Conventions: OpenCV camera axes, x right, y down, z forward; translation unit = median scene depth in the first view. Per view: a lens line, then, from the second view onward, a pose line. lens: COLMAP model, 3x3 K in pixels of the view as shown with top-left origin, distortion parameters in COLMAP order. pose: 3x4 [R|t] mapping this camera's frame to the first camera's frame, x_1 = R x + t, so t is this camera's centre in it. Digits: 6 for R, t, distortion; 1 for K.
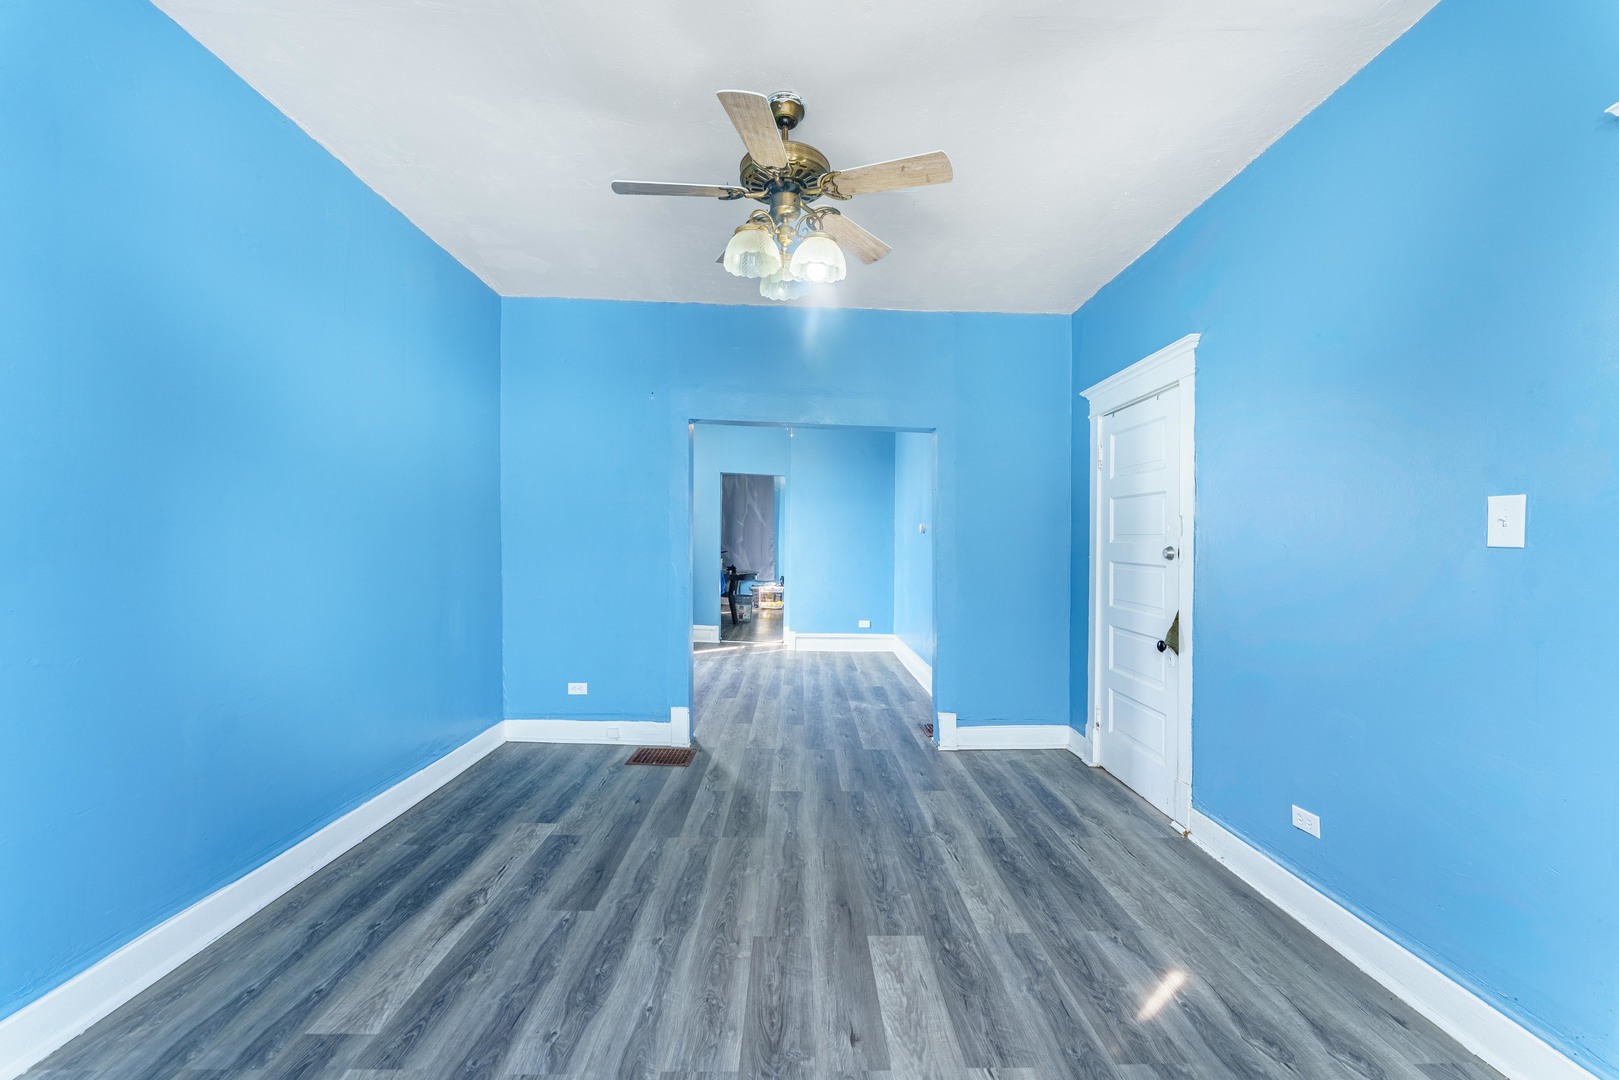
lens RADIAL K [[652.5, 0, 813.7], [0, 652.5, 542.5], [0, 0, 1]] dist [0.001115, 0.000266]
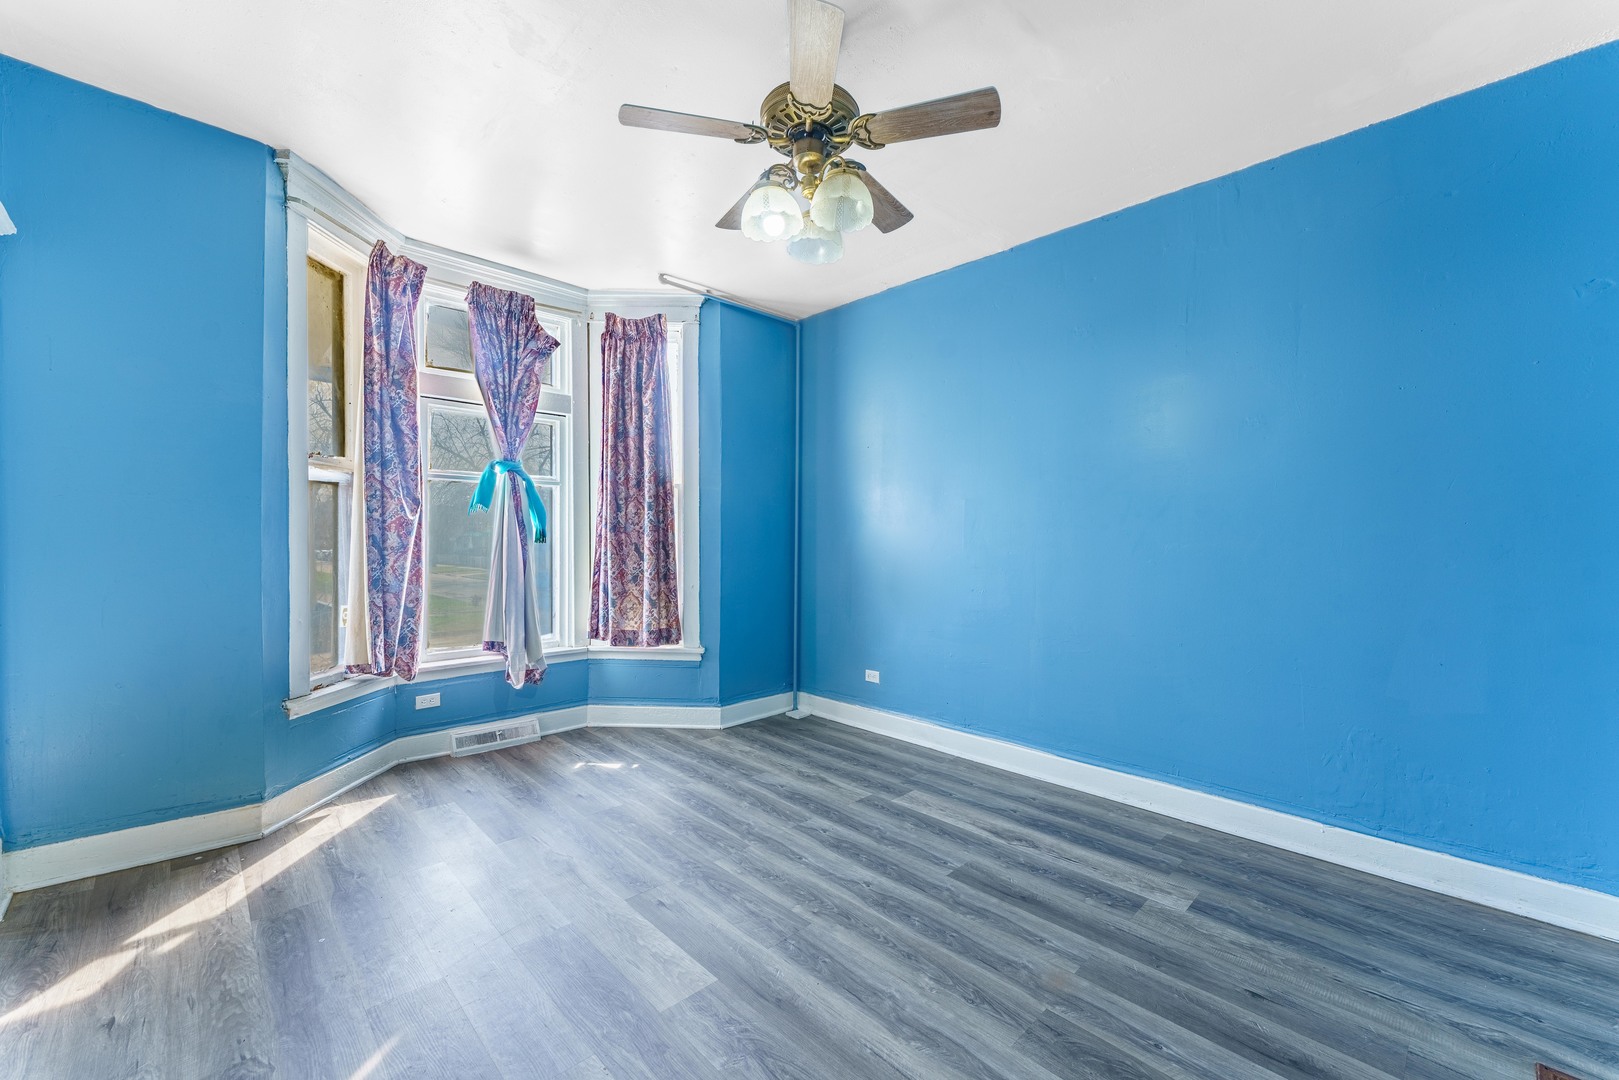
lens RADIAL K [[652.5, 0, 812.9], [0, 652.5, 541.2], [0, 0, 1]] dist [0.001115, 0.000266]
pose [[-0.738329, -0.013140, -0.674313, 0.547473], [-0.012041, 0.999908, -0.006301, 0.026841], [0.674333, 0.003467, -0.738419, 1.626405]]
